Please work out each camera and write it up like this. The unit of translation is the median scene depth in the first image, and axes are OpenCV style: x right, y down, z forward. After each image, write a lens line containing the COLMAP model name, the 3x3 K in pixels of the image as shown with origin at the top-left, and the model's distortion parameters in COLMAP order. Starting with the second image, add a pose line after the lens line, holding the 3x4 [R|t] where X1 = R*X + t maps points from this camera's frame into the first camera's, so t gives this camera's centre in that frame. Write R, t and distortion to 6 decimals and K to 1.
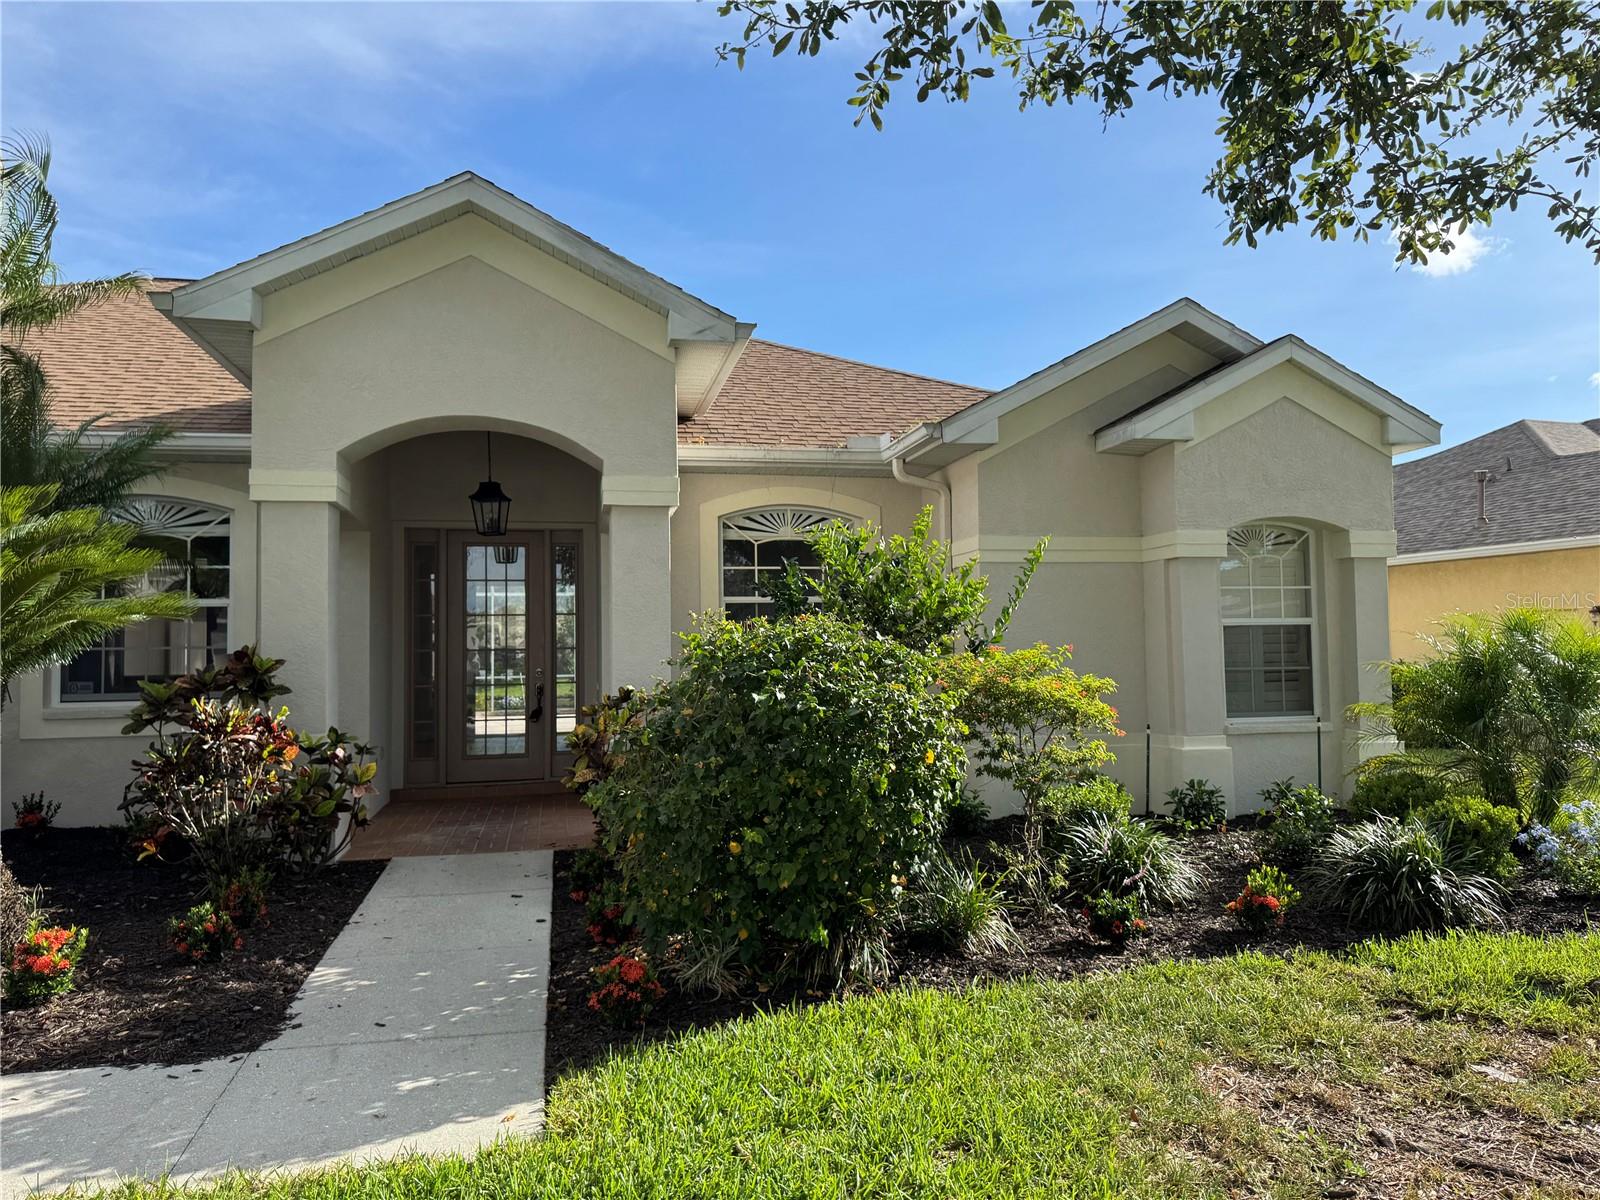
lens RADIAL K [[1128.8, 0, 796.2], [0, 1128.8, 601.8], [0, 0, 1]] dist [0.030370, -0.036739]
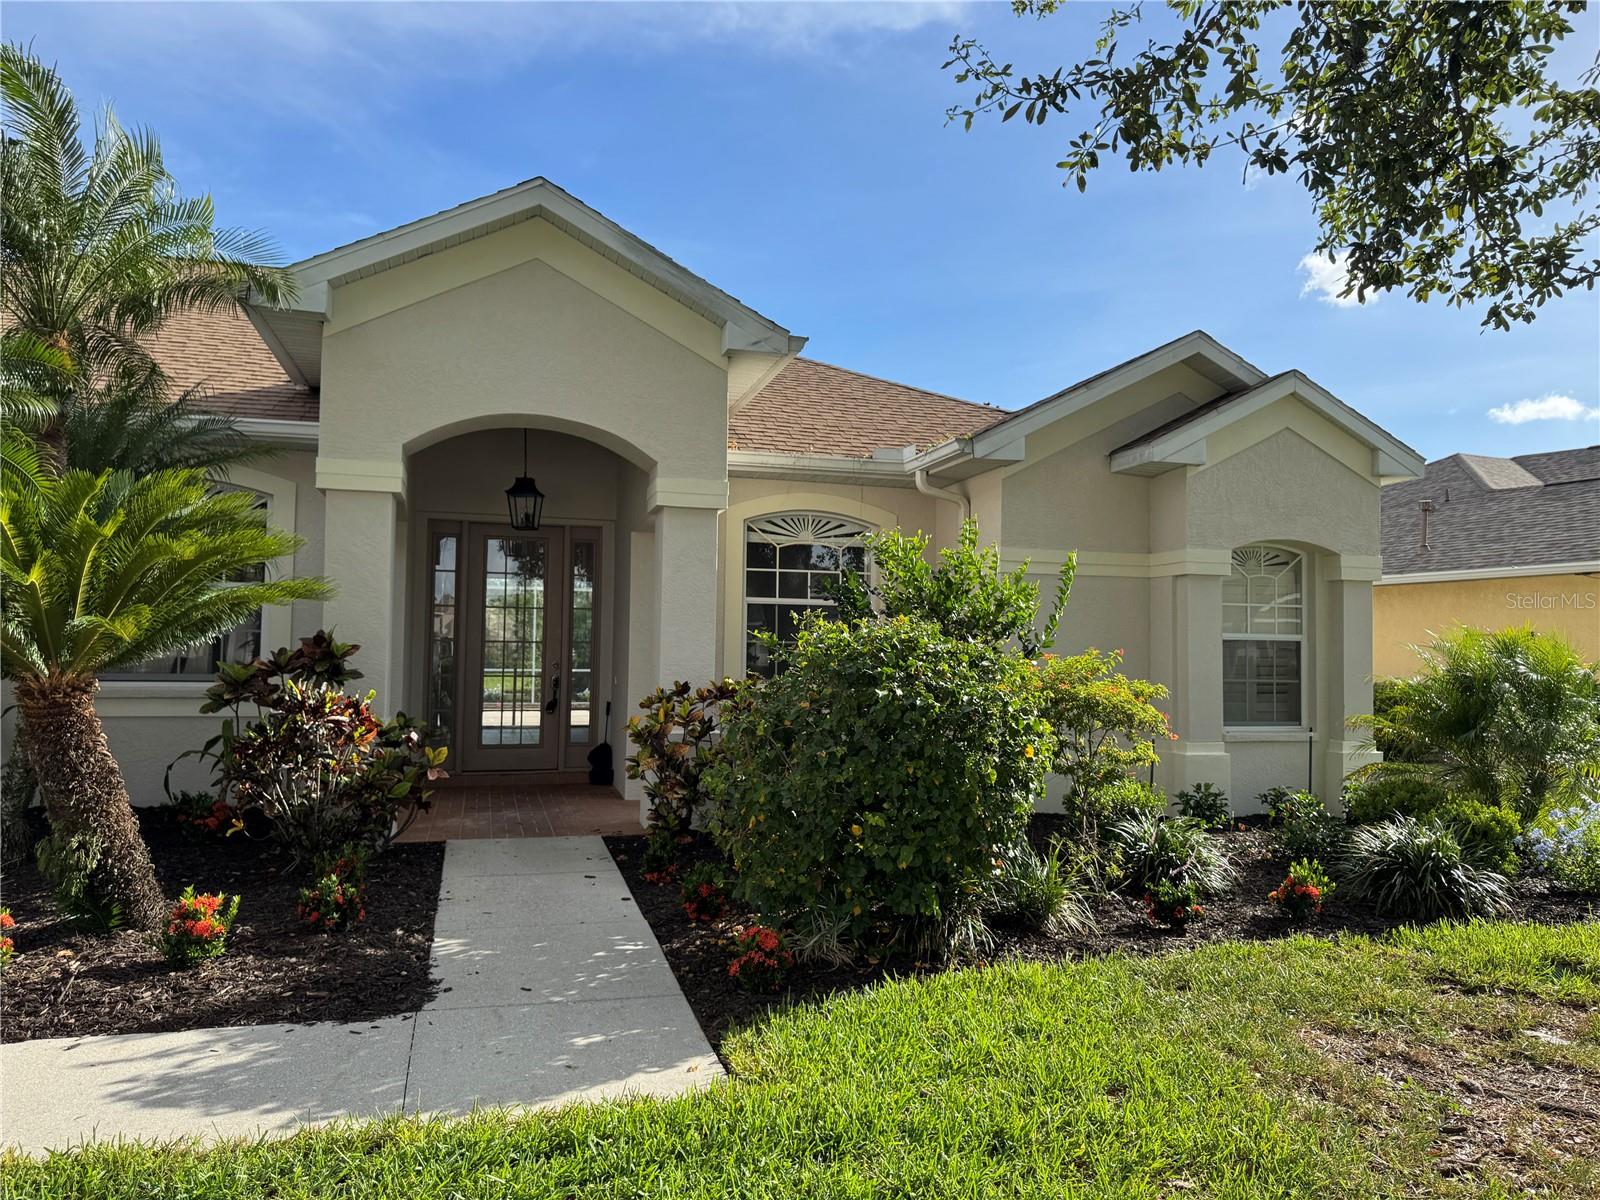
lens RADIAL K [[1128.8, 0, 796.2], [0, 1128.8, 606.1], [0, 0, 1]] dist [0.030370, -0.036739]
pose [[0.997385, 0.032314, 0.064649, -0.138889], [-0.032444, 0.999473, 0.000964, 0.002404], [-0.064584, -0.003059, 0.997908, -0.057254]]
